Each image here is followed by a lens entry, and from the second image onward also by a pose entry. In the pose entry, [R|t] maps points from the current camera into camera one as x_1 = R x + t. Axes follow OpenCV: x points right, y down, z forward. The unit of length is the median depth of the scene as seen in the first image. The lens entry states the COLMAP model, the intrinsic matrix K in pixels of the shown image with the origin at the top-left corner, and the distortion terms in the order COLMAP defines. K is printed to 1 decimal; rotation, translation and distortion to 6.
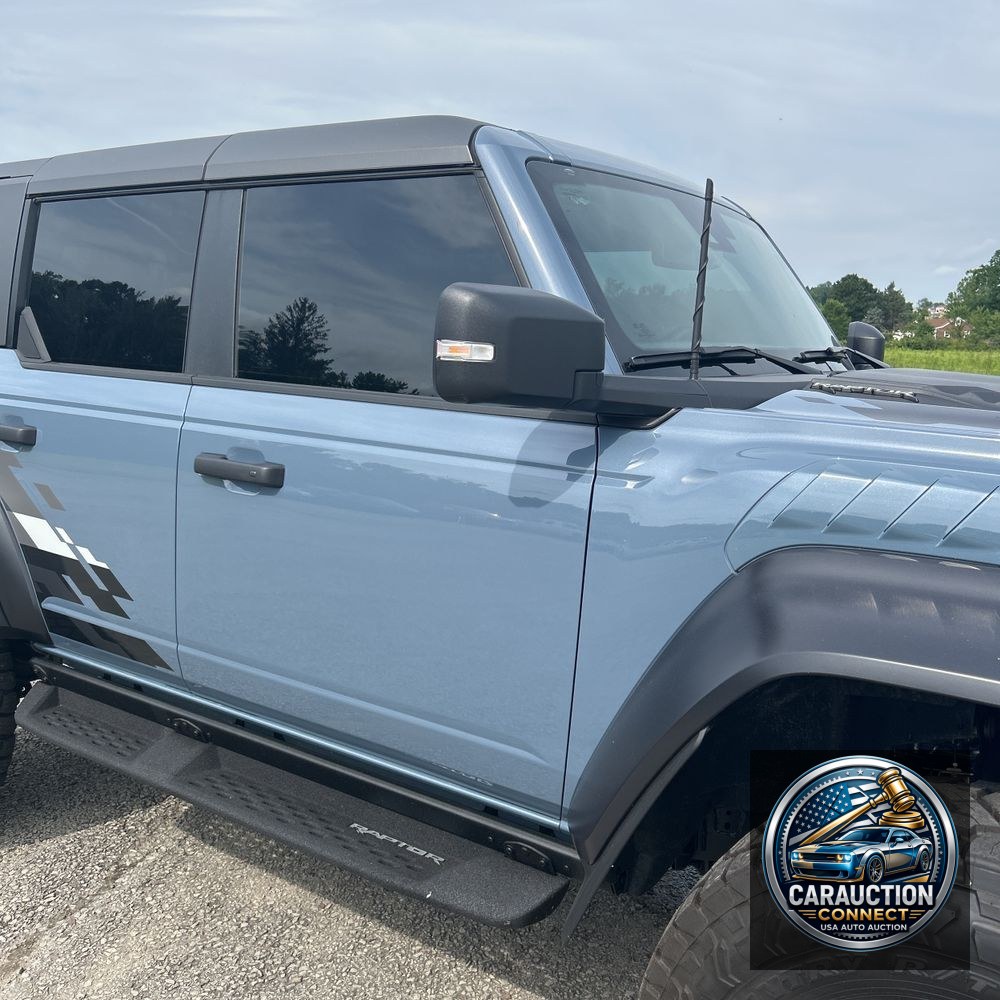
lens RADIAL K [[1015.1, 0, 503.3], [0, 1015.1, 508.6], [0, 0, 1]] dist [0.019701, -0.009013]
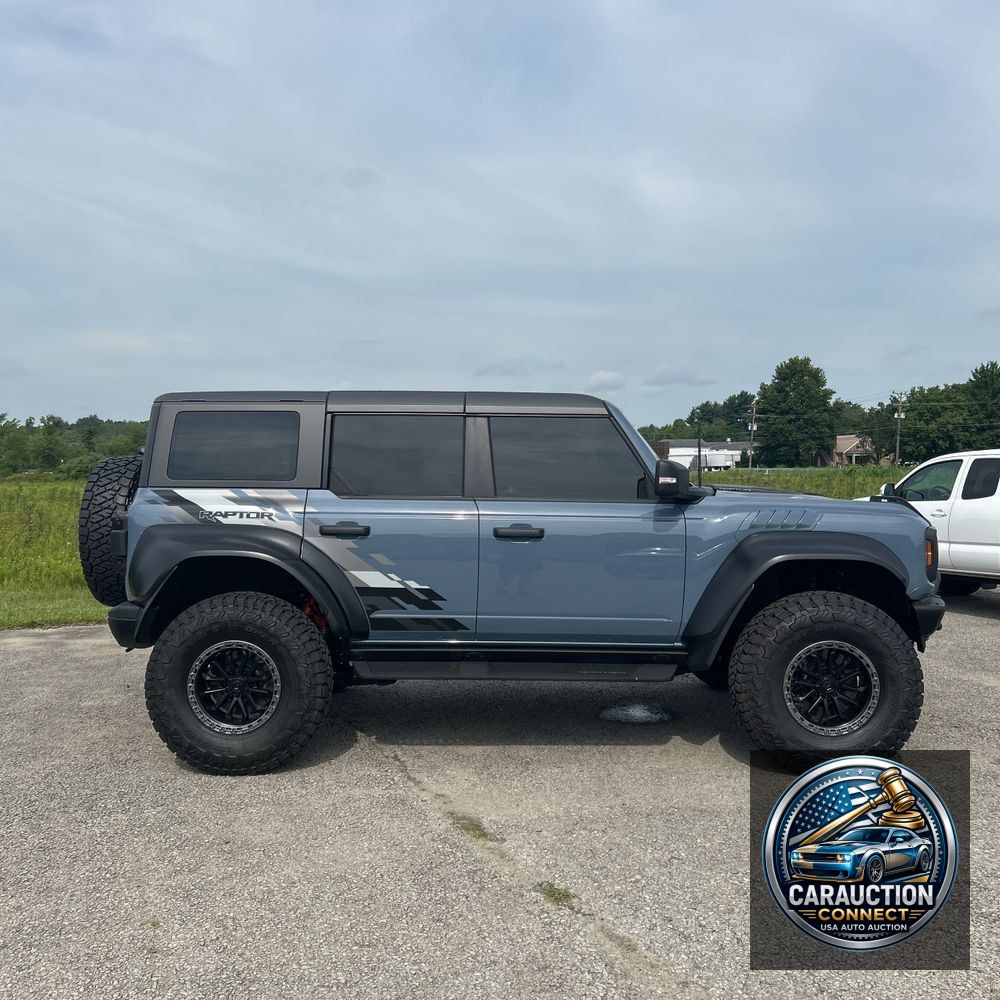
lens RADIAL K [[1015.1, 0, 503.3], [0, 1015.1, 508.6], [0, 0, 1]] dist [0.019701, -0.009013]
pose [[0.845934, -0.040619, 0.531738, -1.348190], [0.111871, 0.988425, -0.102470, 0.126015], [-0.521421, 0.146169, 0.840687, -0.868441]]
